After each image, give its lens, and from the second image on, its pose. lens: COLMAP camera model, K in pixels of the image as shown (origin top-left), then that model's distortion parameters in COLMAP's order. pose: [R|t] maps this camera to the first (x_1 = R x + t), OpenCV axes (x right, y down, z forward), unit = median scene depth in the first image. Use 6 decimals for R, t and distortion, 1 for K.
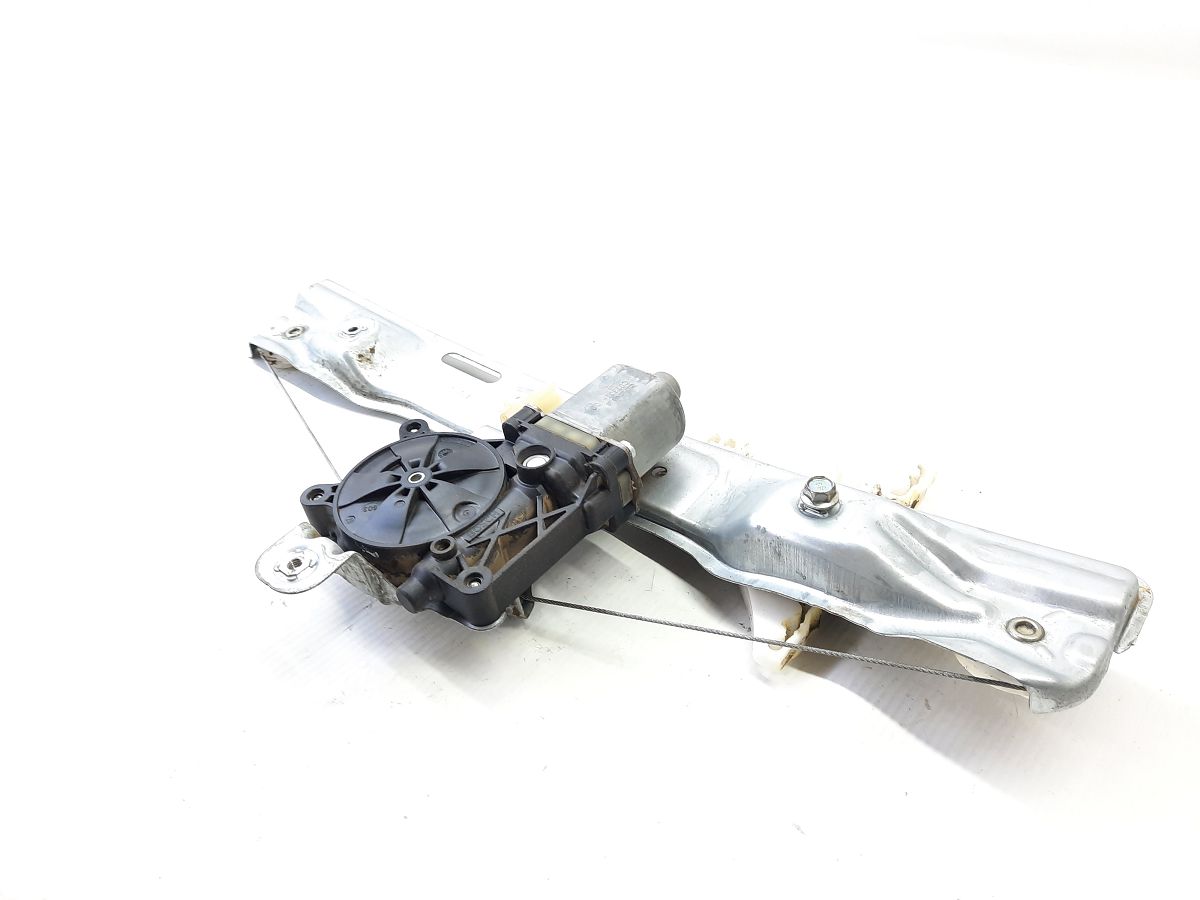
lens RADIAL K [[894.2, 0, 600.0], [0, 894.2, 450.0], [0, 0, 1]] dist [0.037979, -0.036153]
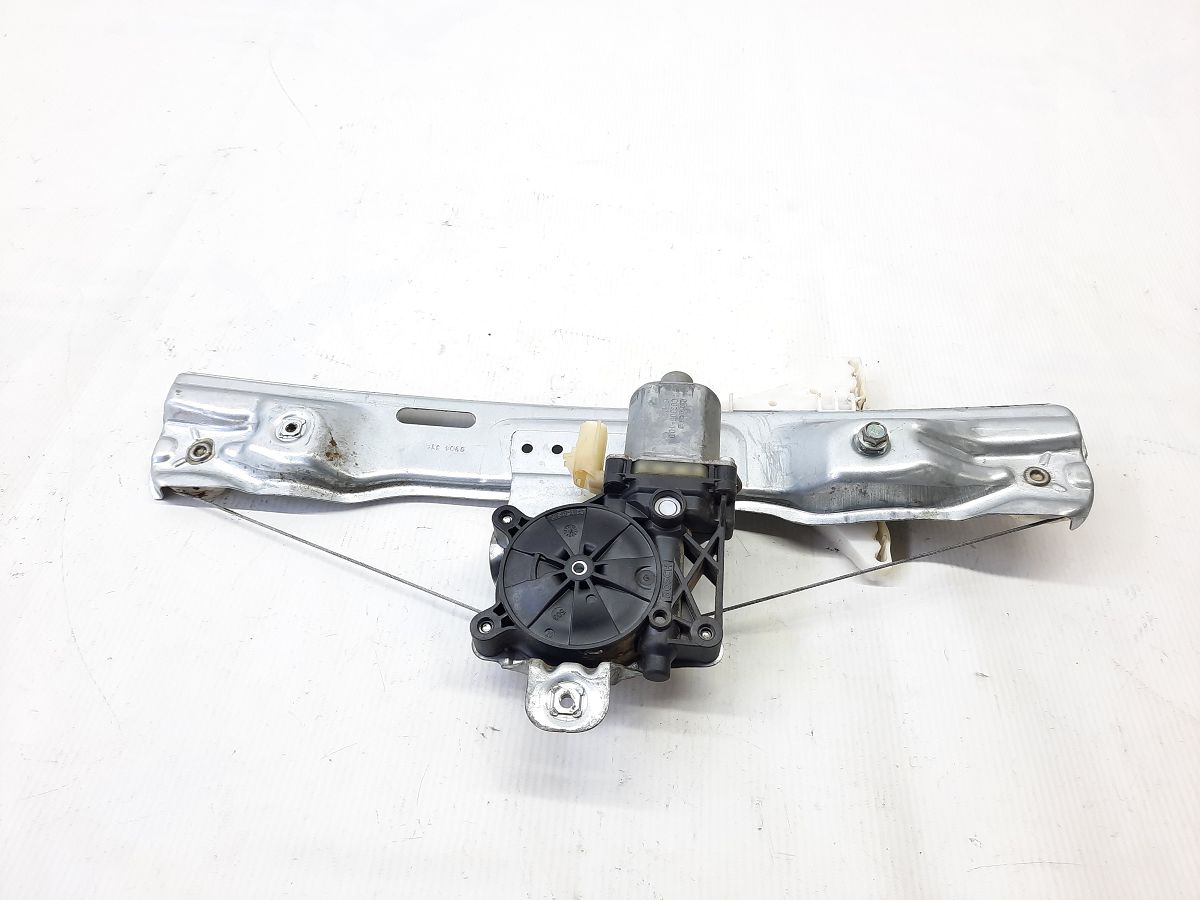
lens RADIAL K [[905.3, 0, 600.0], [0, 905.3, 450.0], [0, 0, 1]] dist [0.044317, -0.050894]
pose [[0.814627, -0.412304, 0.407908, -0.565982], [0.306020, 0.902996, 0.301579, -0.412855], [-0.492682, -0.120847, 0.861778, 0.077859]]
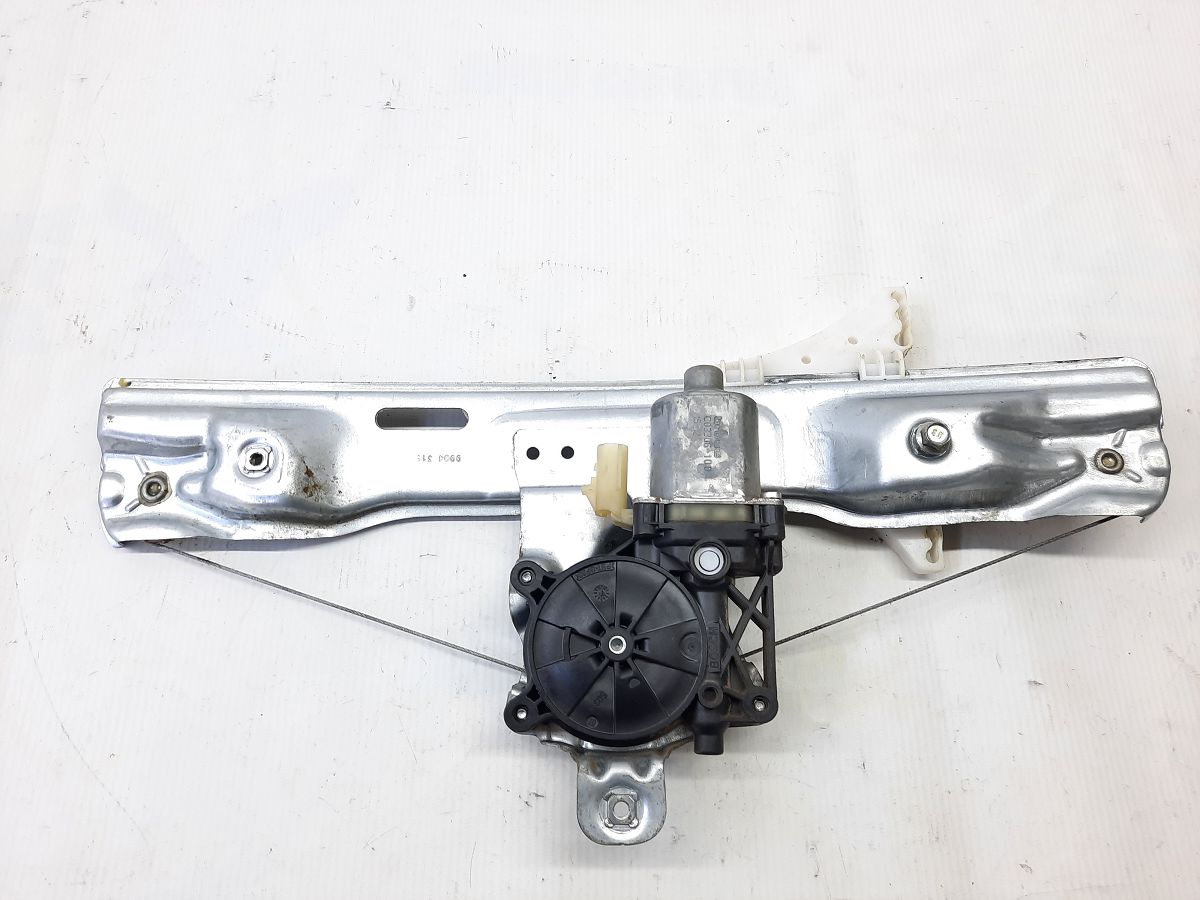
lens RADIAL K [[894.2, 0, 600.0], [0, 894.2, 450.0], [0, 0, 1]] dist [0.037979, -0.036153]
pose [[0.761544, -0.588037, 0.272513, -0.357816], [0.343066, 0.722477, 0.600277, -0.702492], [-0.549870, -0.363648, 0.751933, 0.364964]]
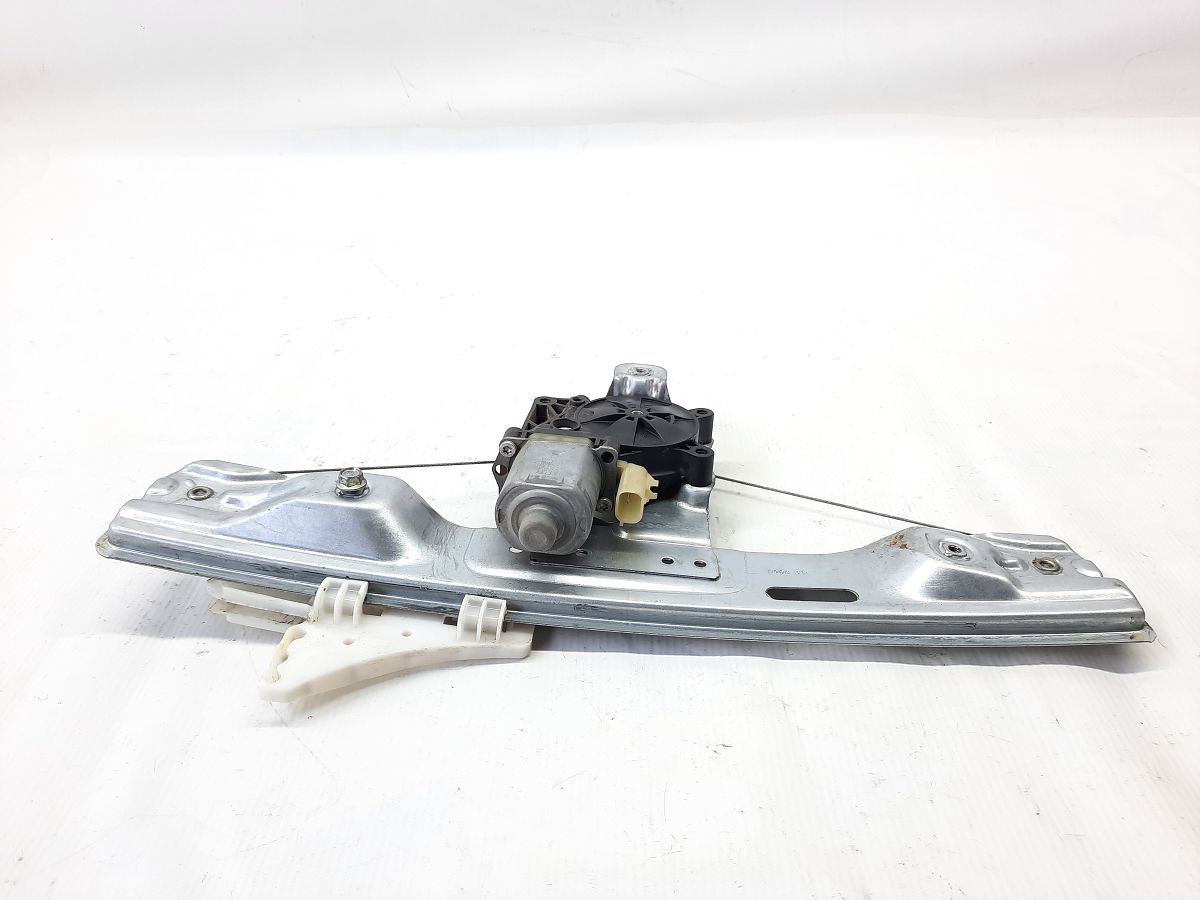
lens RADIAL K [[894.2, 0, 600.0], [0, 894.2, 450.0], [0, 0, 1]] dist [0.037979, -0.036153]
pose [[0.772789, -0.345241, 0.532547, -0.897073], [0.385651, 0.921862, 0.038002, -0.224720], [-0.504054, 0.176010, 0.845547, 0.190232]]
